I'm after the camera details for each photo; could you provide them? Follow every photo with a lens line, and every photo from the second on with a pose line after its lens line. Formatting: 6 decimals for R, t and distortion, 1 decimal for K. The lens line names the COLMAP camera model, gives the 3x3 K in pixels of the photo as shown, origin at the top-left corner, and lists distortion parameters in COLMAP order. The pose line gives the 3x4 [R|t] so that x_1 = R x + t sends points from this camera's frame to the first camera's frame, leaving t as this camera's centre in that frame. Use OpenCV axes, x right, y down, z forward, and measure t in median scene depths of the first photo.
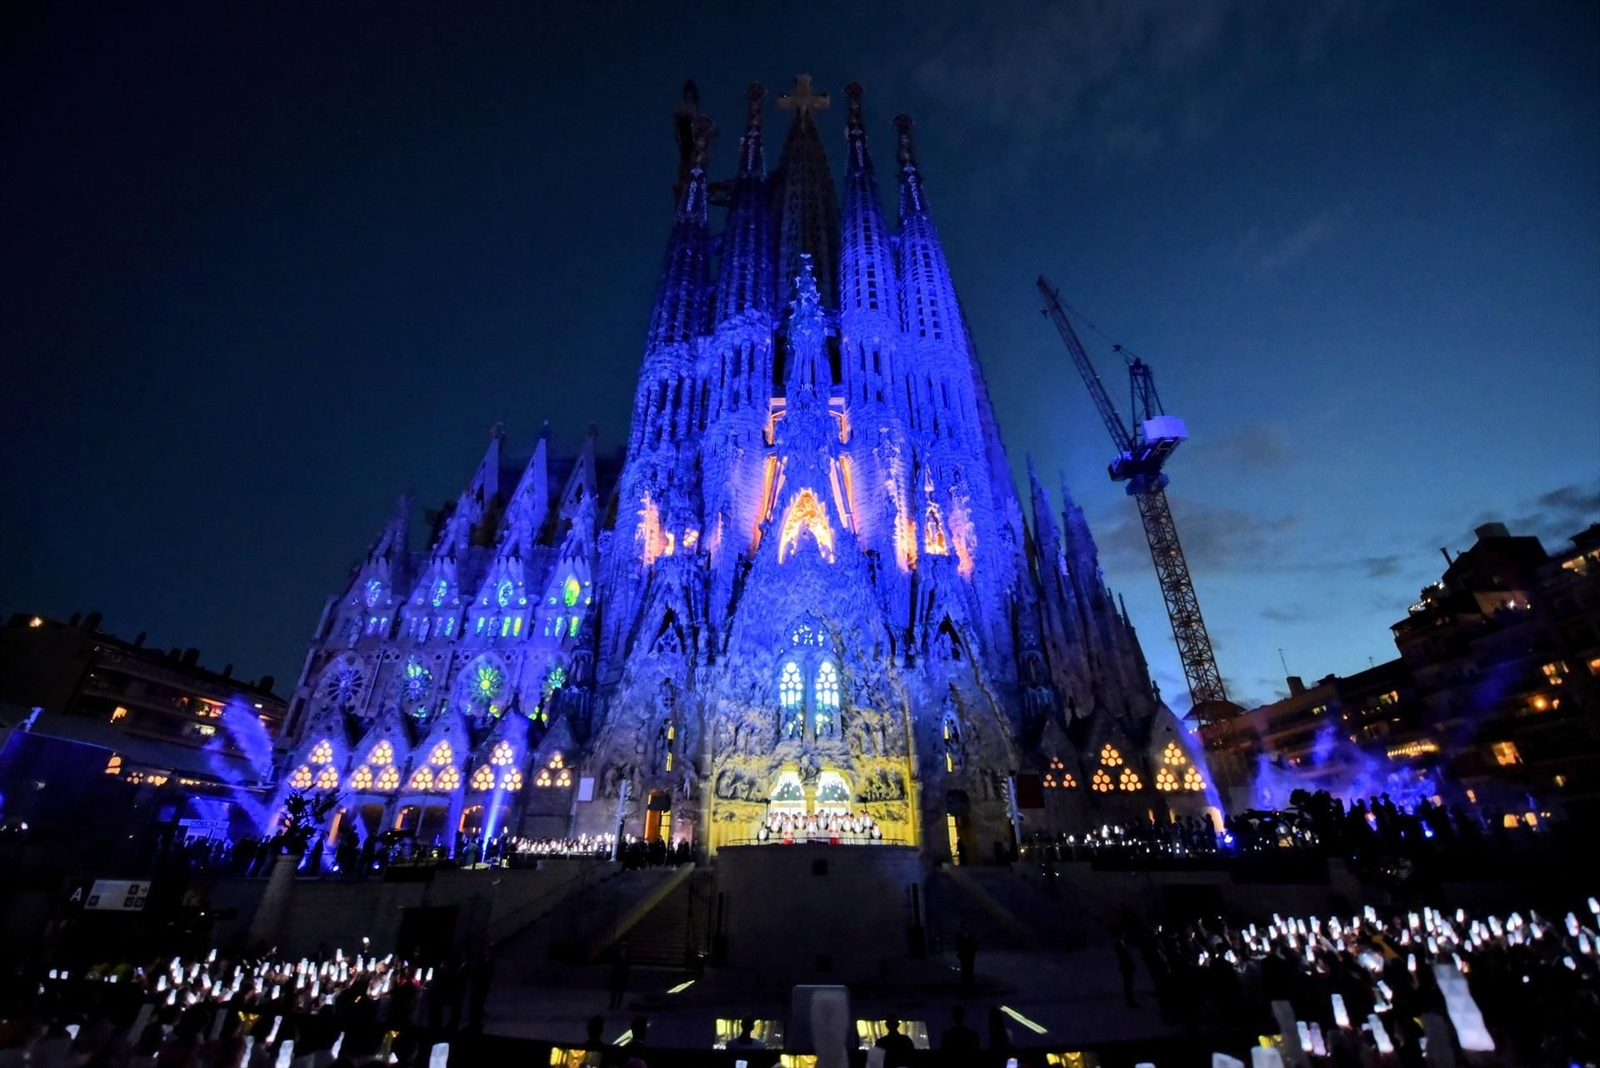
lens RADIAL K [[660.6, 0, 794.5], [0, 660.6, 525.6], [0, 0, 1]] dist [-0.001820, -0.000117]
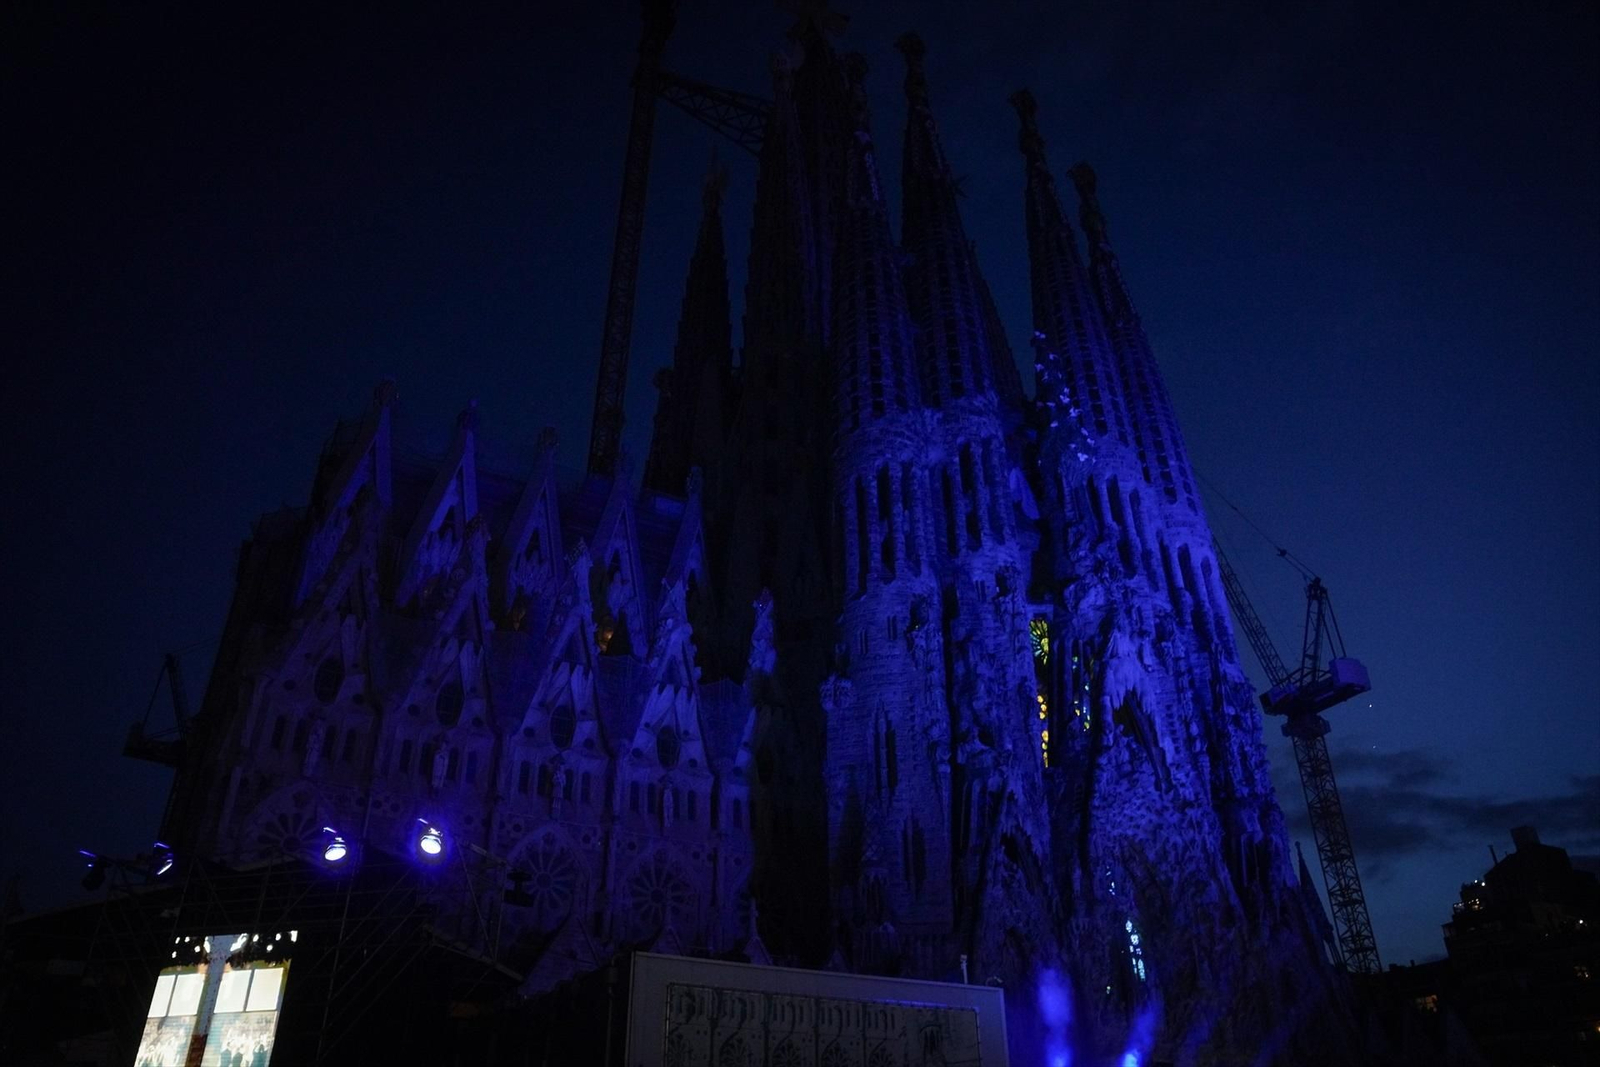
lens RADIAL K [[1147.2, 0, 763.7], [0, 1147.2, 512.1], [0, 0, 1]] dist [-0.133688, 0.122757]
pose [[0.874360, 0.255966, 0.412281, -0.760835], [-0.223907, 0.966533, -0.125215, 0.006280], [-0.430534, 0.017170, 0.902411, 0.002740]]
